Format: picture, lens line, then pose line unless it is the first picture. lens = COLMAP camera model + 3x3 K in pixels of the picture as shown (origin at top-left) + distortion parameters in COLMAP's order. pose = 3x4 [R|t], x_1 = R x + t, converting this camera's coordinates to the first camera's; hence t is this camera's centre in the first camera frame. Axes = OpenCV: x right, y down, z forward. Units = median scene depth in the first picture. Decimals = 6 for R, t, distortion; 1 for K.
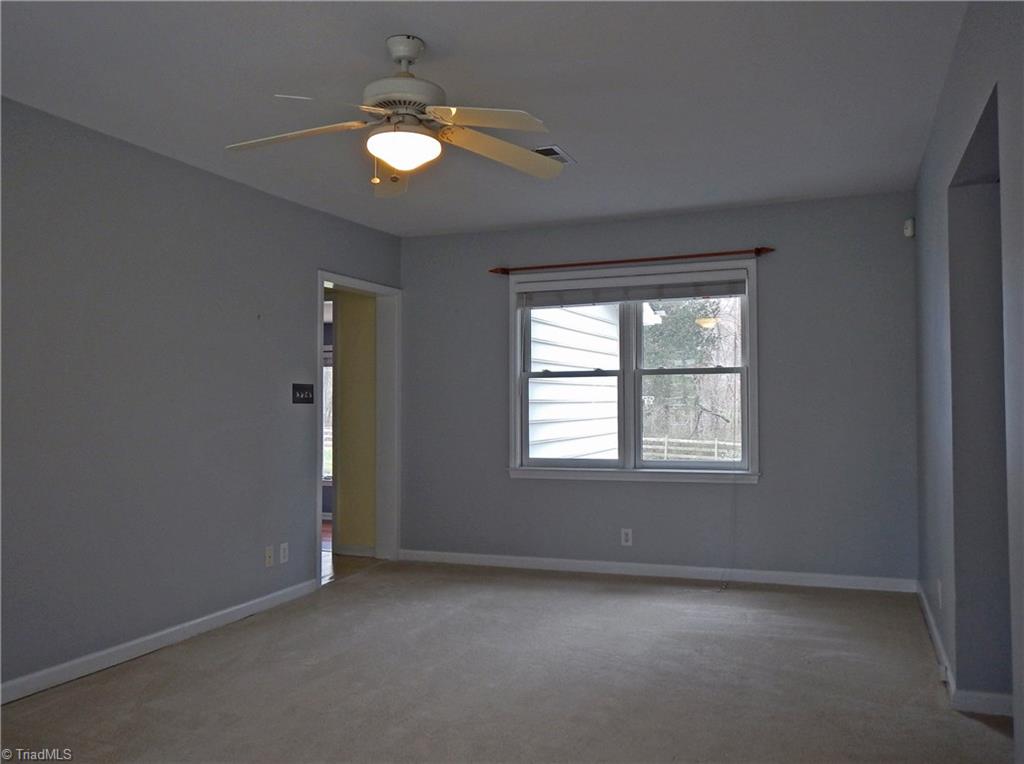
lens RADIAL K [[868.8, 0, 512.0], [0, 868.8, 382.0], [0, 0, 1]] dist [0.027568, -0.006503]
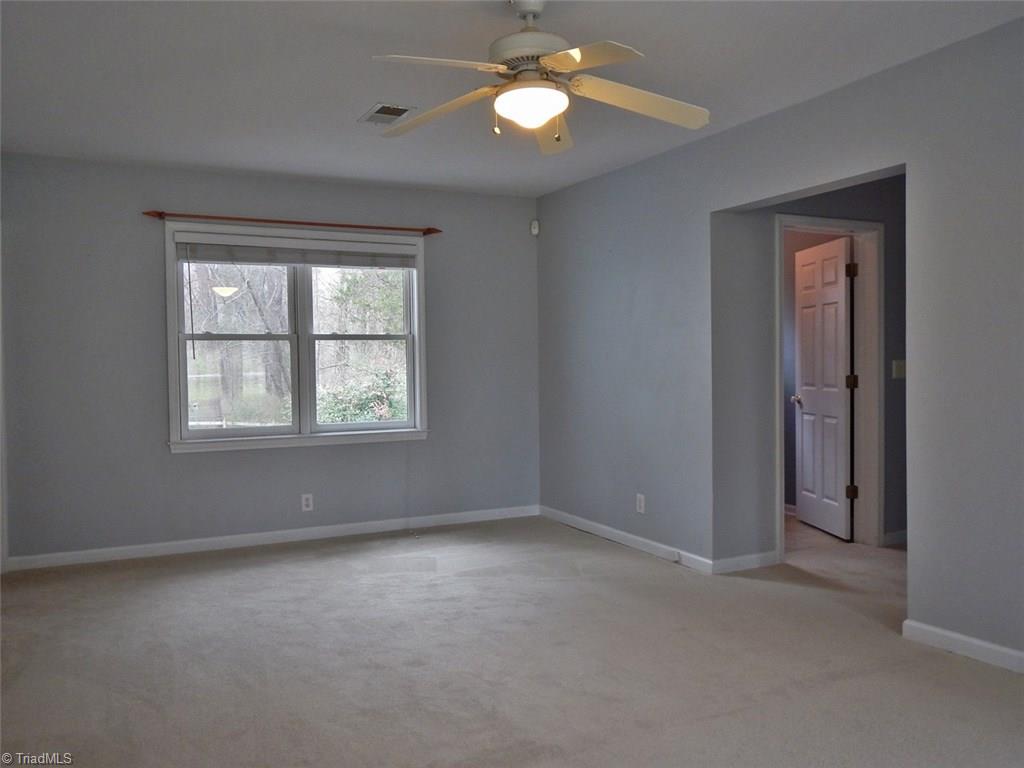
lens RADIAL K [[868.8, 0, 512.0], [0, 868.8, 384.0], [0, 0, 1]] dist [0.027568, -0.006503]
pose [[0.665756, -0.015251, 0.746014, -0.453226], [-0.012833, 0.999409, 0.031884, 0.008074], [-0.746059, -0.030800, 0.665167, 0.167160]]
